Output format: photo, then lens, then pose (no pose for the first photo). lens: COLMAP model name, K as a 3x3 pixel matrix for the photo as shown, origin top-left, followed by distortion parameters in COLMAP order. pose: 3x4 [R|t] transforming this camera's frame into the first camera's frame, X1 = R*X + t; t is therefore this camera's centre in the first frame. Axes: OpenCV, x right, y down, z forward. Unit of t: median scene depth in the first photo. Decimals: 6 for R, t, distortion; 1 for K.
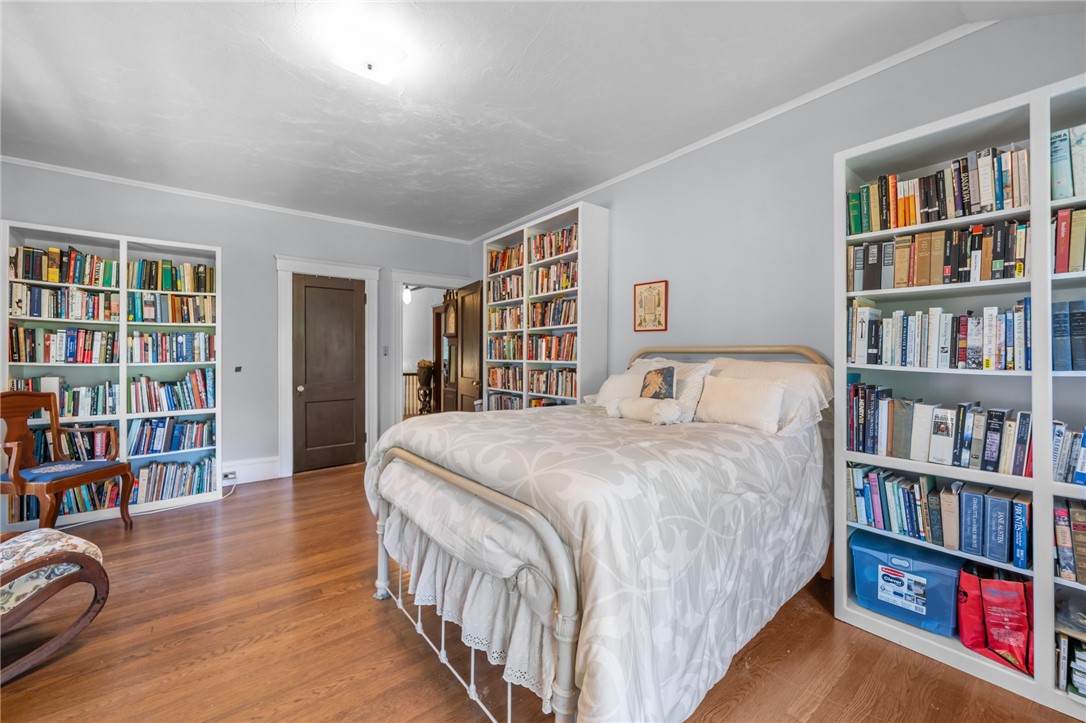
lens RADIAL K [[411.6, 0, 544.5], [0, 411.6, 356.0], [0, 0, 1]] dist [-0.001949, -0.000271]
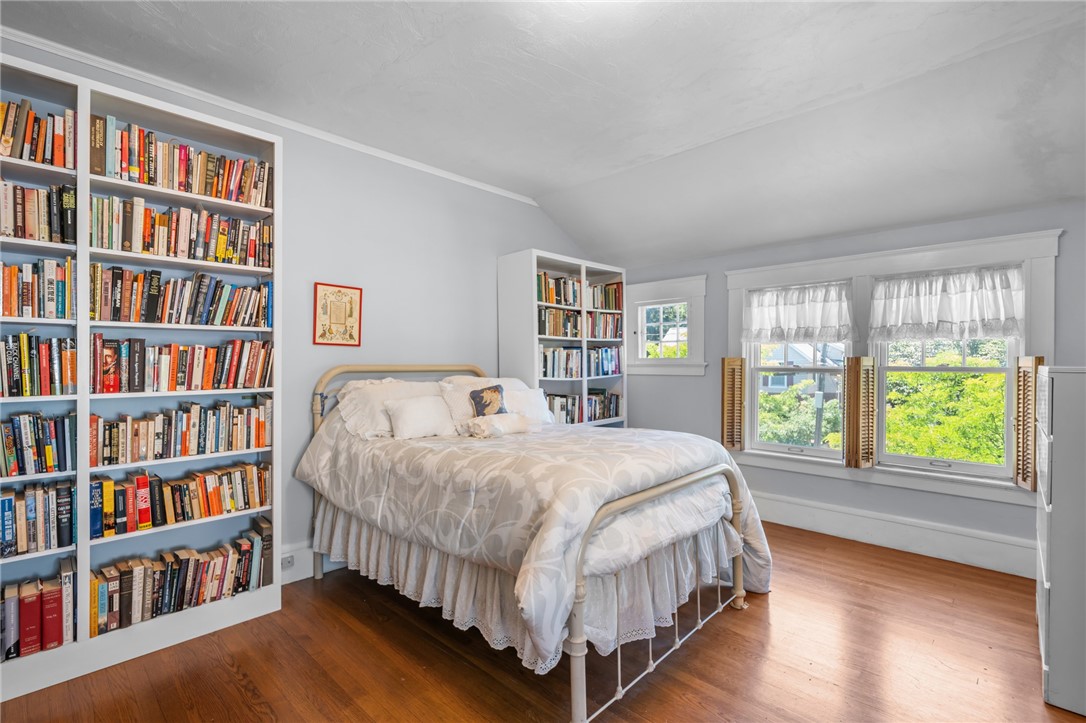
lens RADIAL K [[503.3, 0, 513.1], [0, 503.3, 366.5], [0, 0, 1]] dist [-0.008899, 0.000273]
pose [[-0.092460, -0.005378, 0.995702, -0.780011], [0.008597, 0.999944, 0.006199, -0.023318], [-0.995679, 0.009133, -0.092408, 0.773594]]
